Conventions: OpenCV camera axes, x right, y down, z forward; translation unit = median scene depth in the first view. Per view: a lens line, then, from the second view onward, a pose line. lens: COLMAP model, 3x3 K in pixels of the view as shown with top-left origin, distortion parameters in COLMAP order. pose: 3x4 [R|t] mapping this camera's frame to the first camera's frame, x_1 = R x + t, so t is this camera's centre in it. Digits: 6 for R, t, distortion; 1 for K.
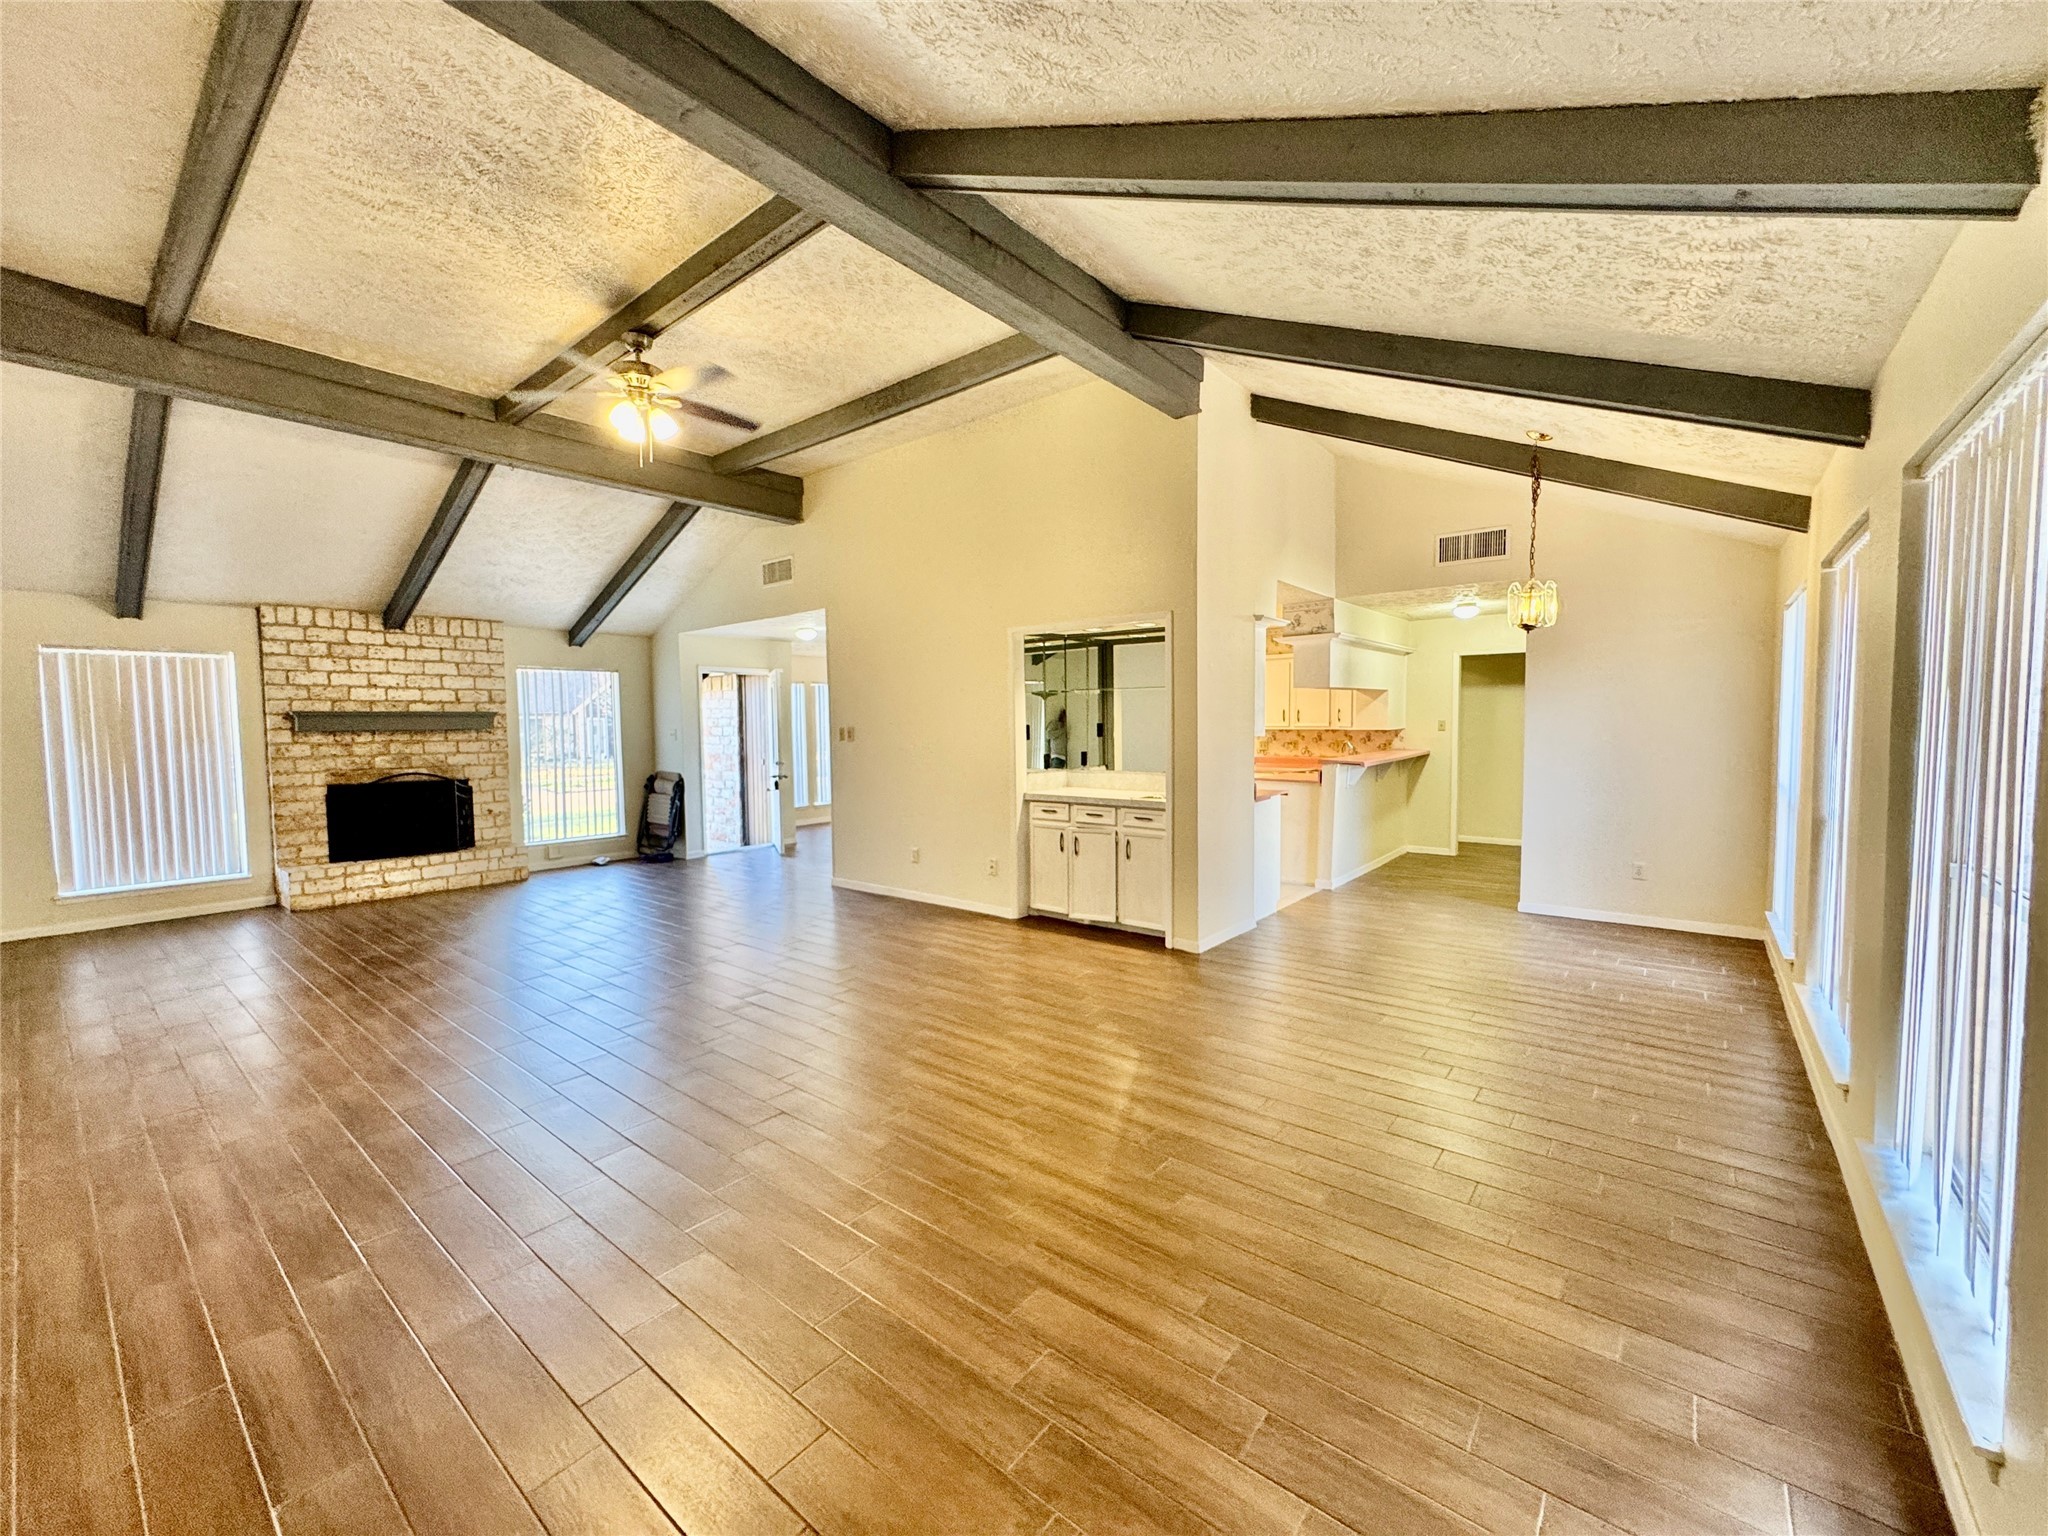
lens RADIAL K [[817.5, 0, 1024.0], [0, 817.5, 768.0], [0, 0, 1]] dist [-0.001990, -0.000027]
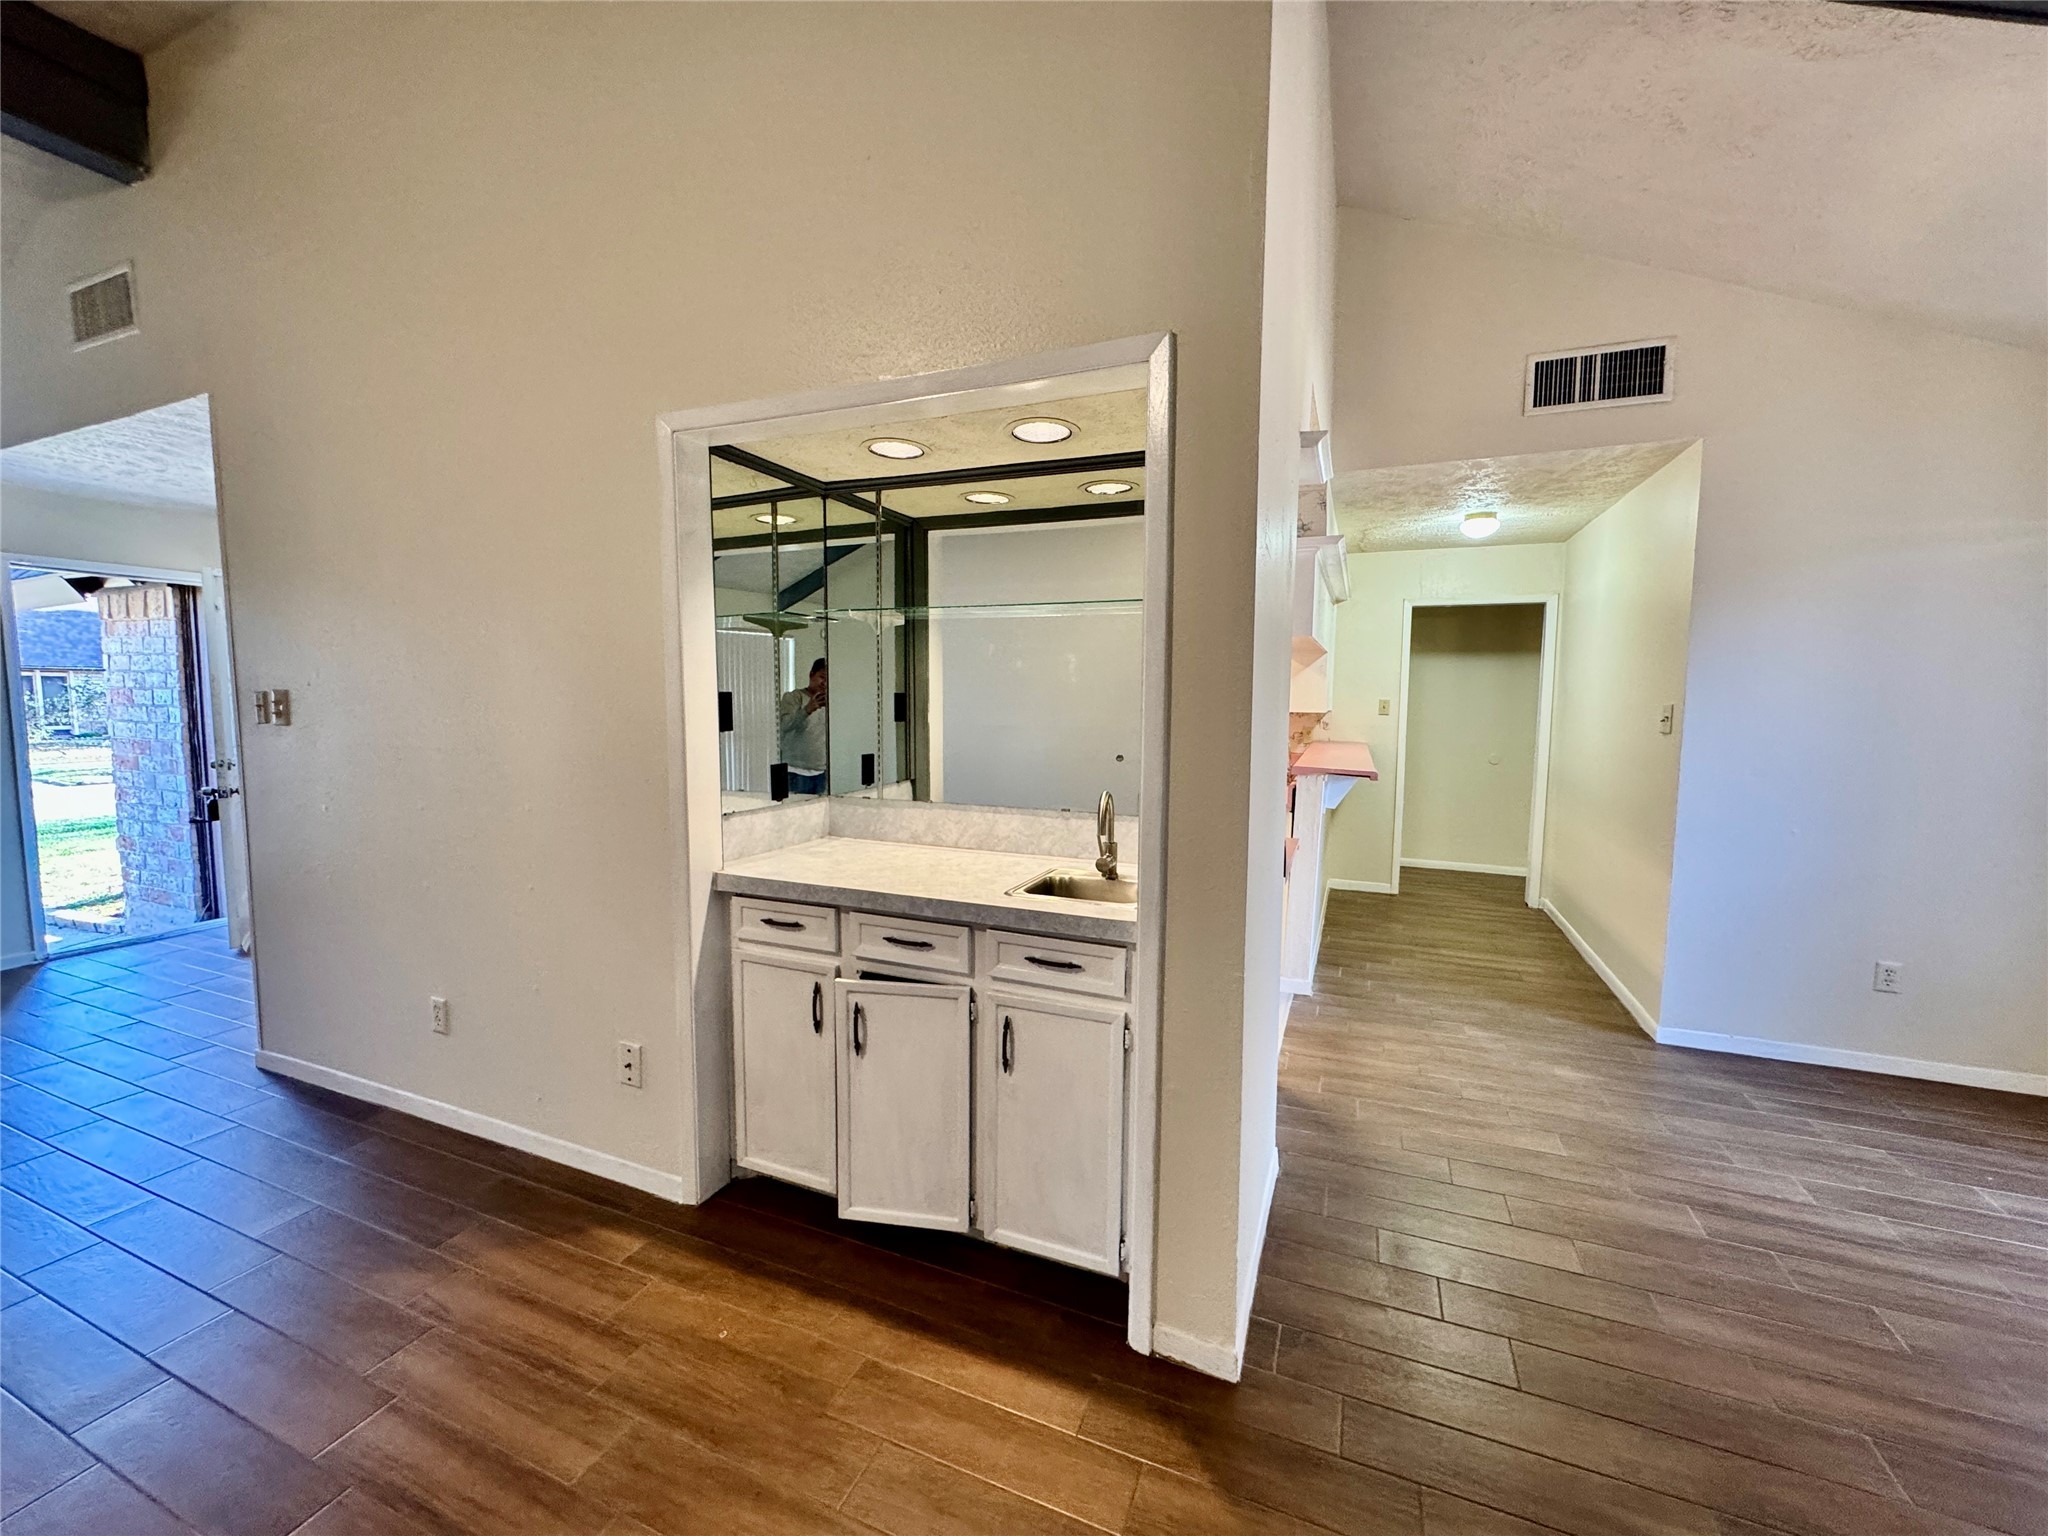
lens RADIAL K [[817.5, 0, 1024.0], [0, 817.5, 768.0], [0, 0, 1]] dist [-0.001990, -0.000027]
pose [[0.959110, -0.006331, 0.282964, 0.030848], [-0.002378, 0.999534, 0.030421, -0.029229], [-0.283024, -0.029850, 0.958648, 0.597153]]
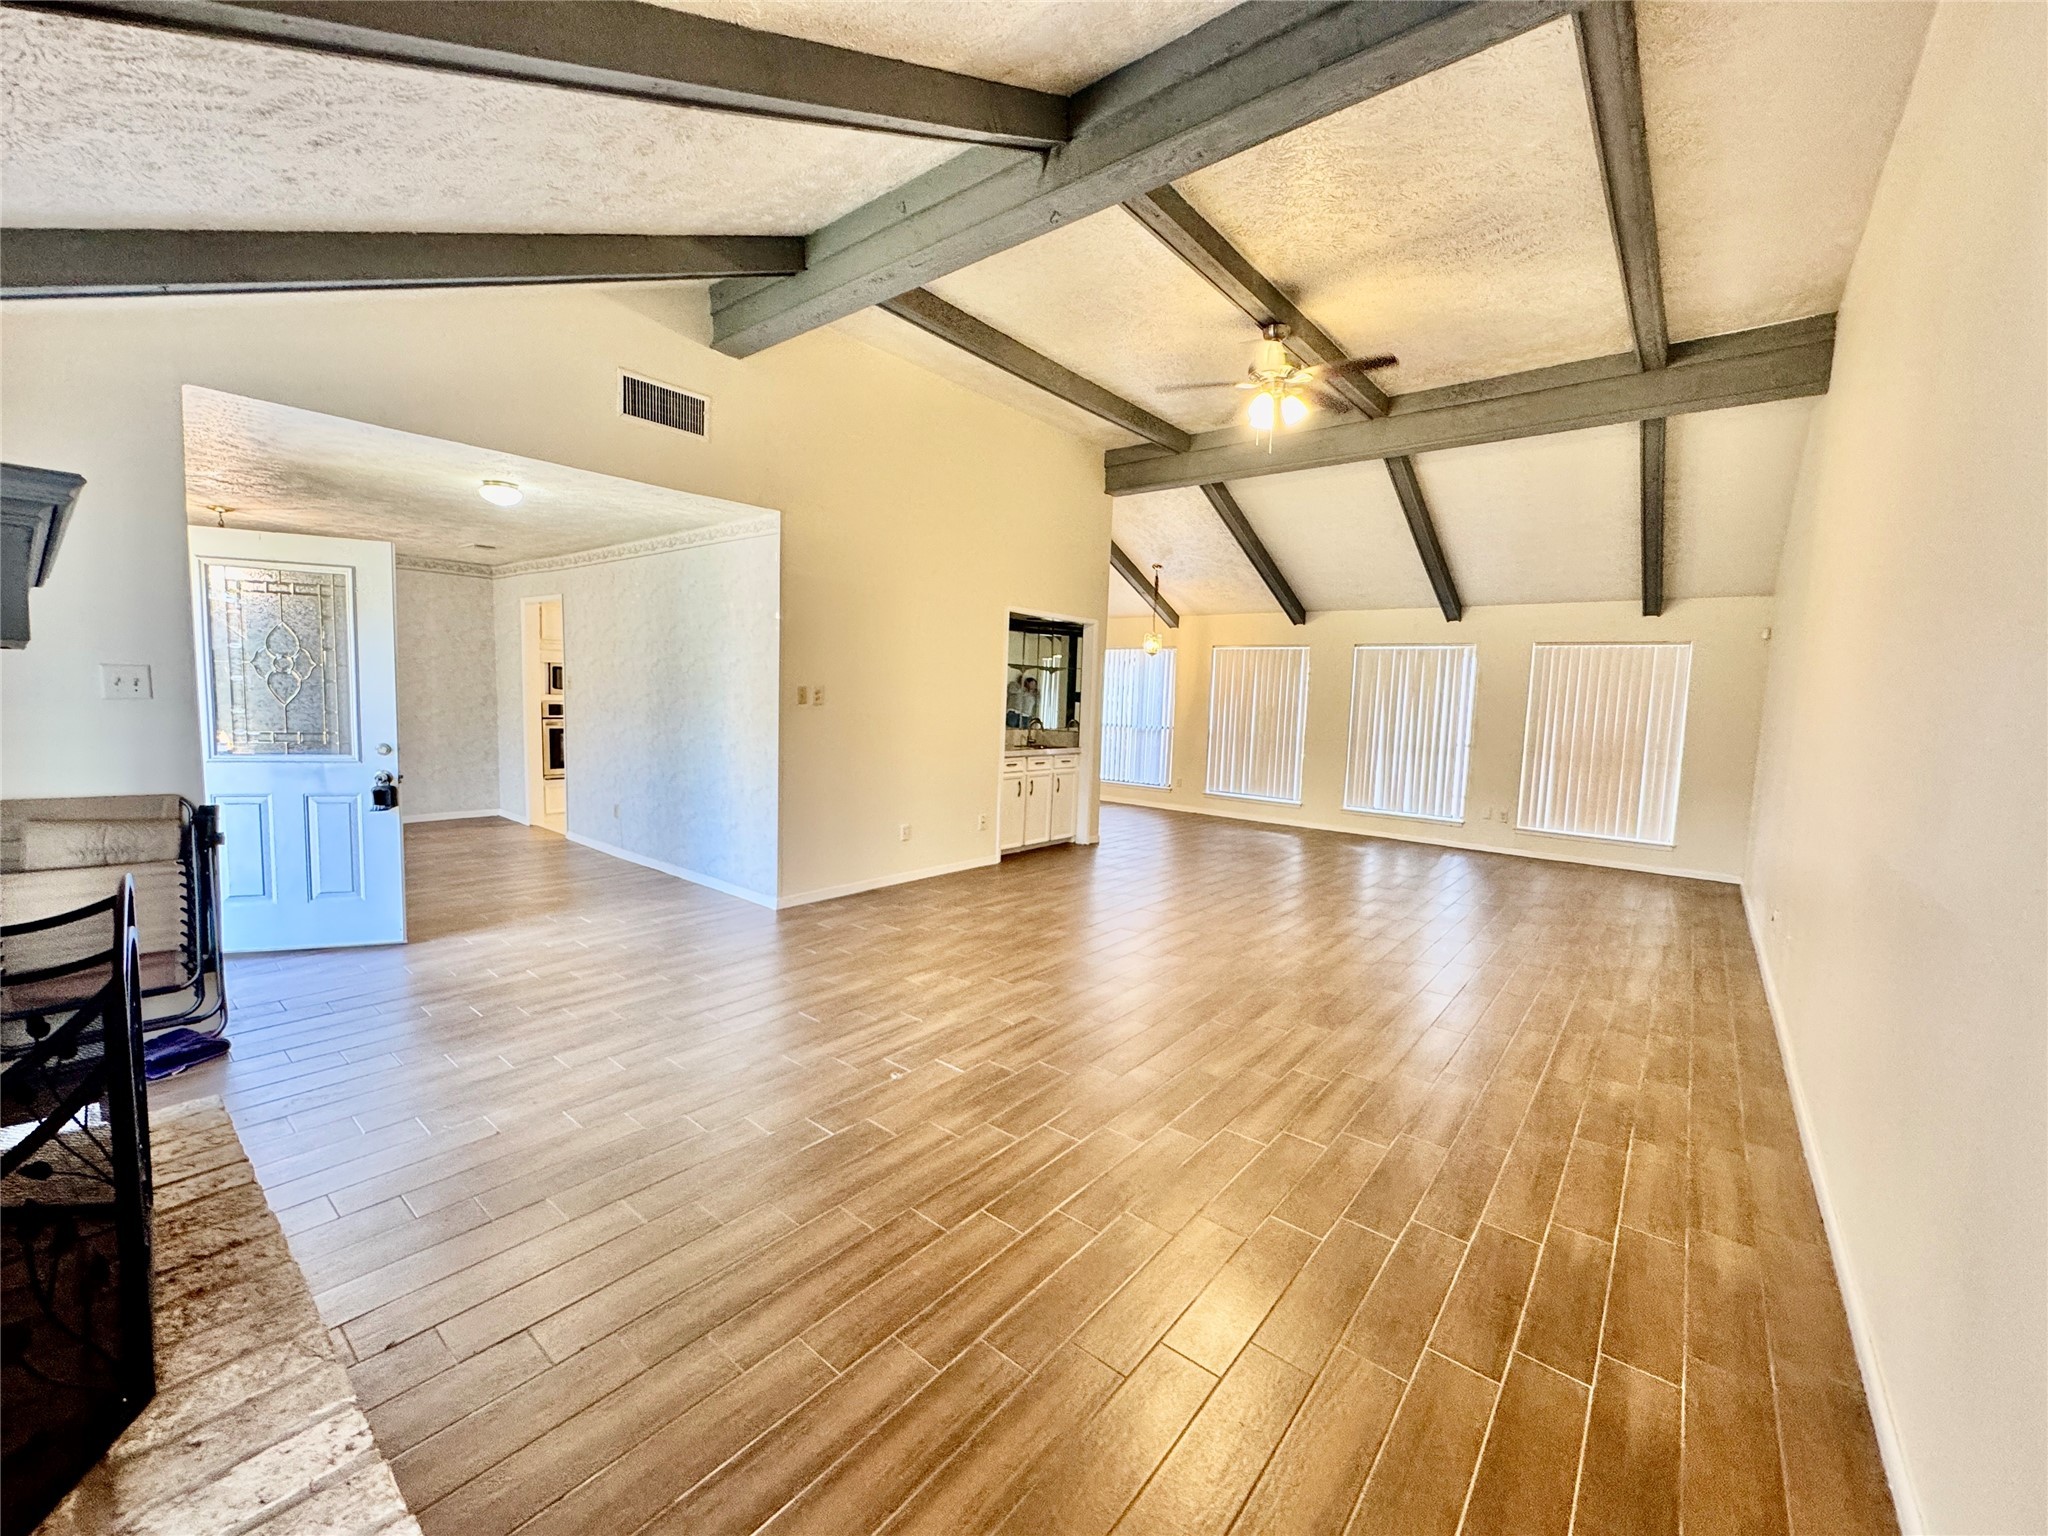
lens RADIAL K [[817.5, 0, 1024.0], [0, 817.5, 768.0], [0, 0, 1]] dist [-0.001990, -0.000027]
pose [[0.005687, -0.084302, 0.996424, -1.118665], [0.023828, 0.996169, 0.084145, -0.040316], [-0.999700, 0.023264, 0.007674, 0.948169]]
